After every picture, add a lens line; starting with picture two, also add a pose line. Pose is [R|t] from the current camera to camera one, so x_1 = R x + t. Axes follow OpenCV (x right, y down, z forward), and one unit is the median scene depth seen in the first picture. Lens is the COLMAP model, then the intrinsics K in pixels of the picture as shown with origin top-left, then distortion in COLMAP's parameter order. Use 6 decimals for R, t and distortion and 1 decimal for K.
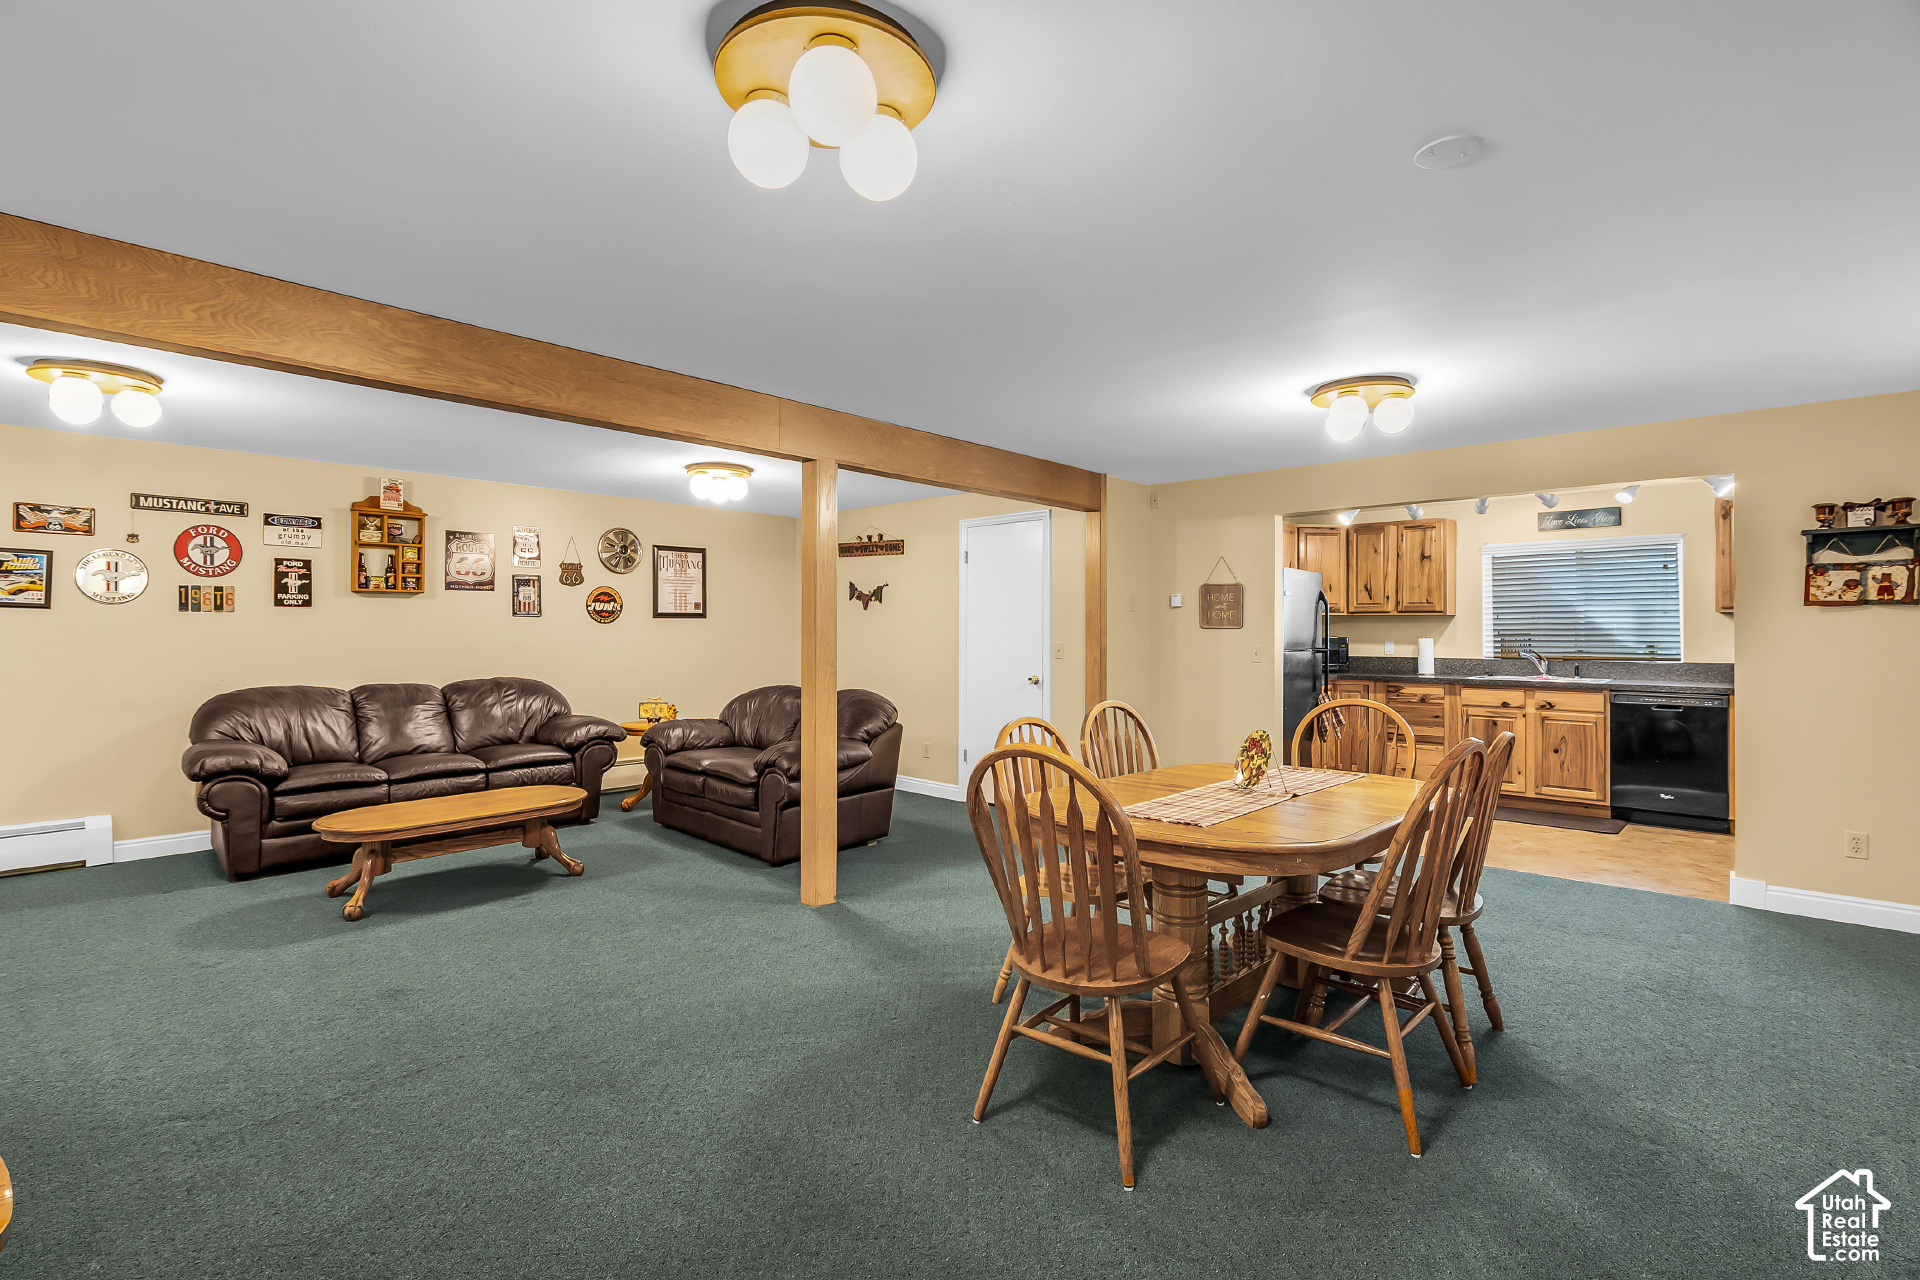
lens RADIAL K [[873.8, 0, 961.0], [0, 873.8, 617.3], [0, 0, 1]] dist [-0.004508, 0.001440]
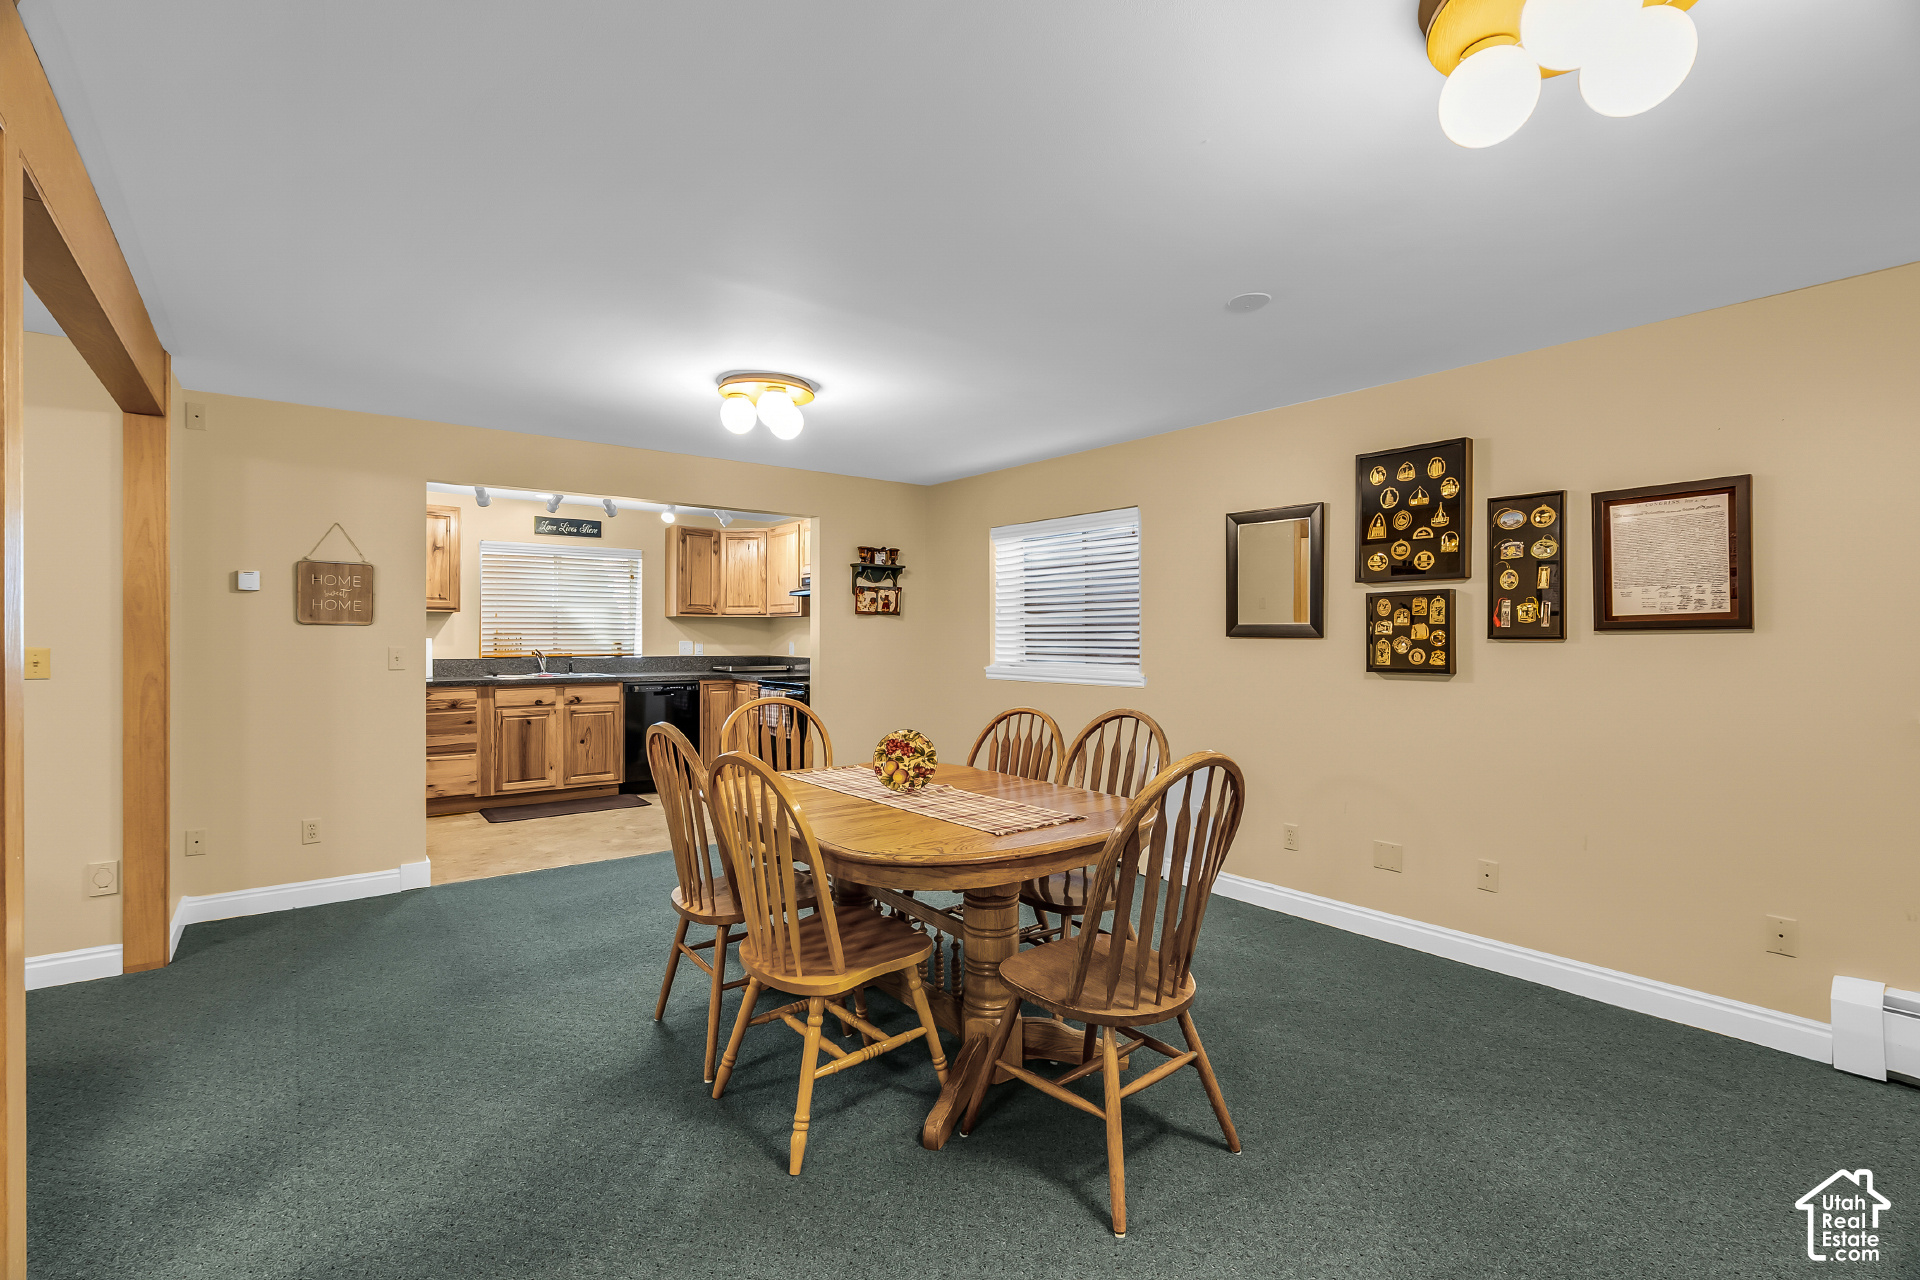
lens RADIAL K [[873.8, 0, 958.8], [0, 873.8, 635.5], [0, 0, 1]] dist [-0.004508, 0.001440]
pose [[0.162886, -0.001639, 0.986643, -0.294085], [-0.018686, 0.999814, 0.004746, 0.008276], [-0.986468, -0.019209, 0.162825, 0.356463]]
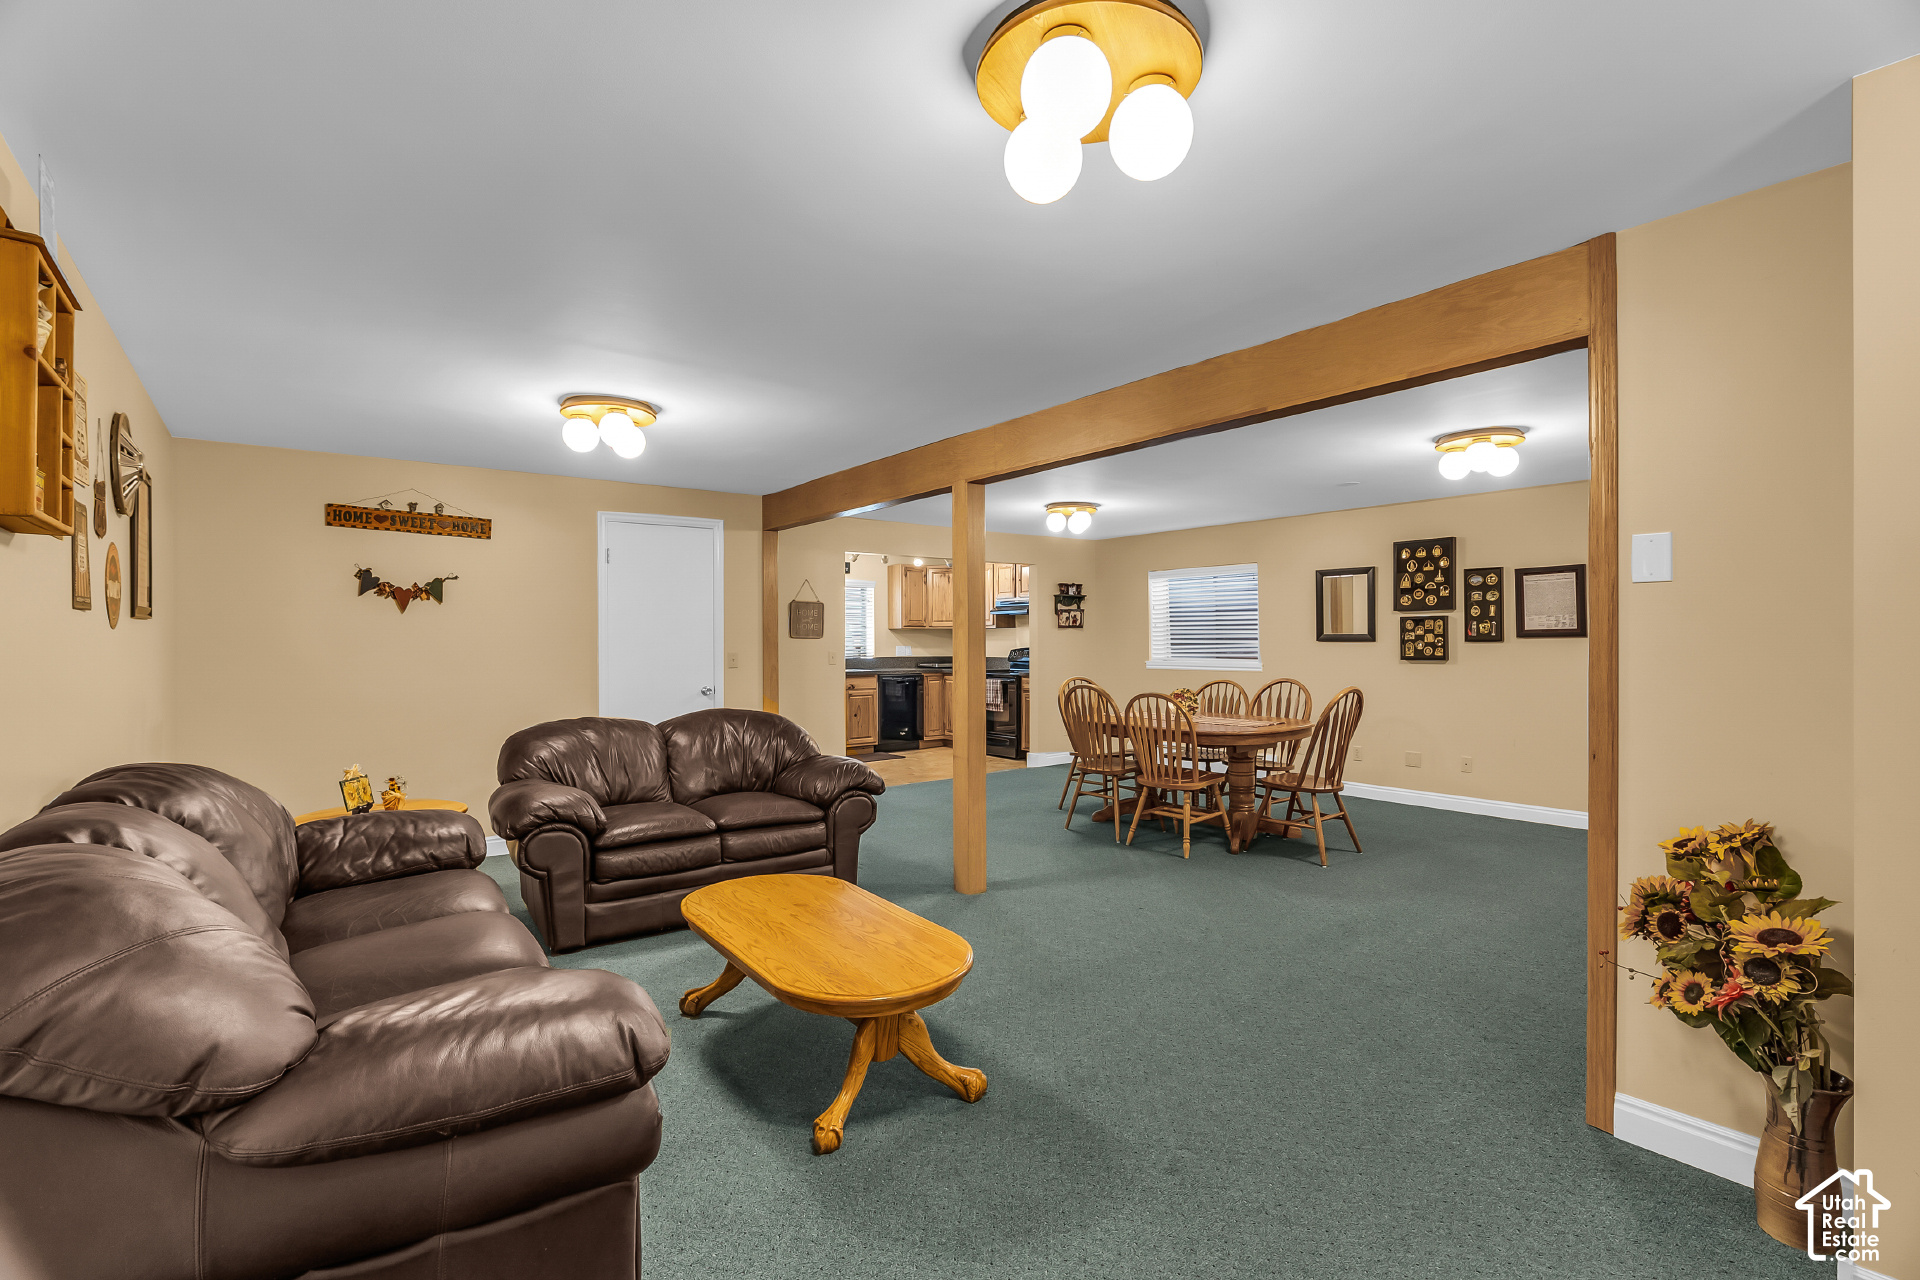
lens RADIAL K [[873.8, 0, 958.6], [0, 873.8, 635.7], [0, 0, 1]] dist [-0.004508, 0.001440]
pose [[0.158296, 0.000455, 0.987392, -0.819598], [-0.010759, 0.999941, 0.001264, 0.005122], [-0.987333, -0.010823, 0.158292, 0.548730]]
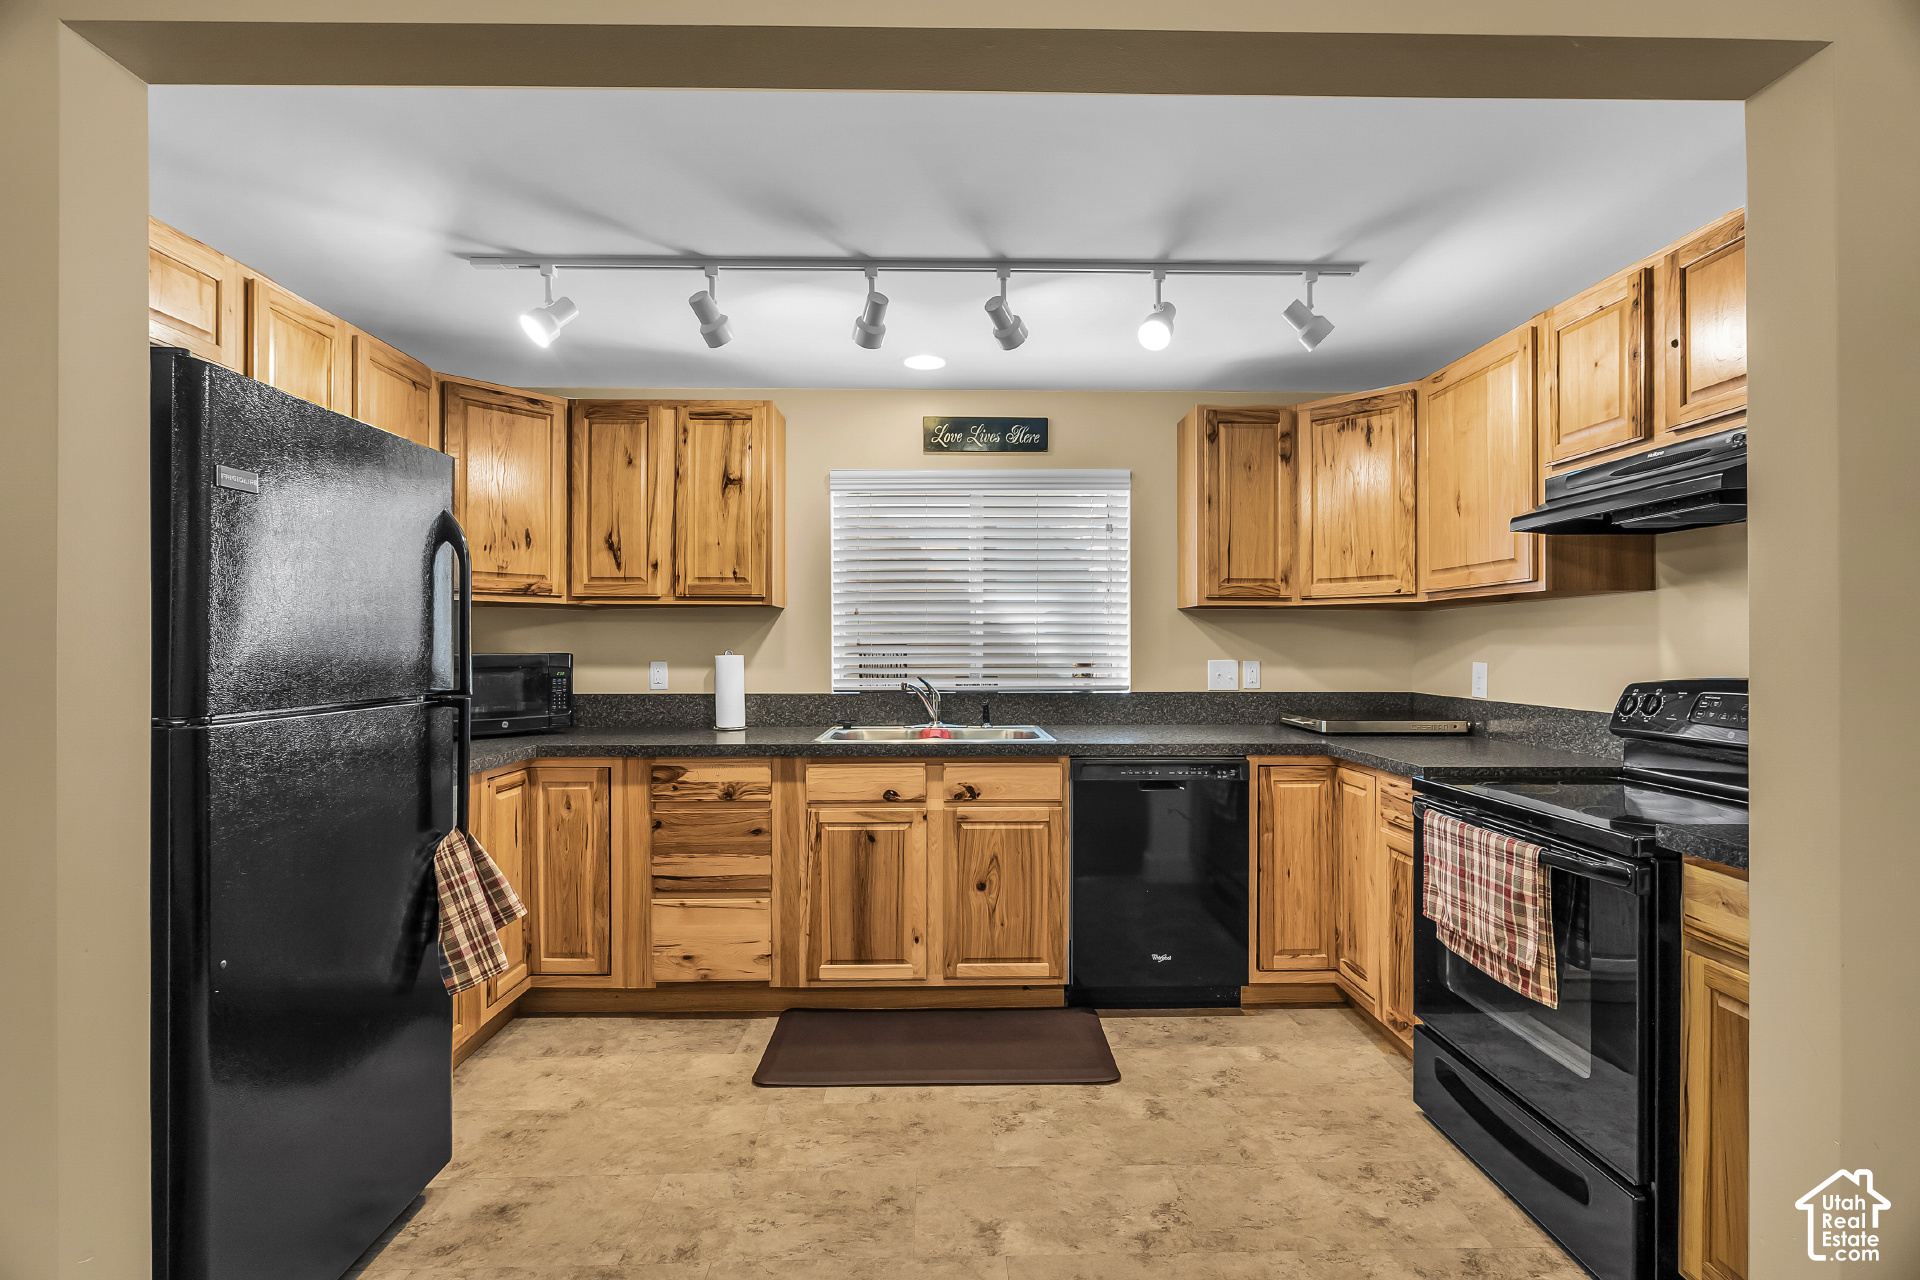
lens RADIAL K [[873.8, 0, 944.7], [0, 873.8, 645.0], [0, 0, 1]] dist [-0.004508, 0.001440]
pose [[0.724343, -0.005280, 0.689420, 0.322814], [-0.007420, 0.999853, 0.015453, 0.011745], [-0.689400, -0.016309, 0.724197, 0.642497]]
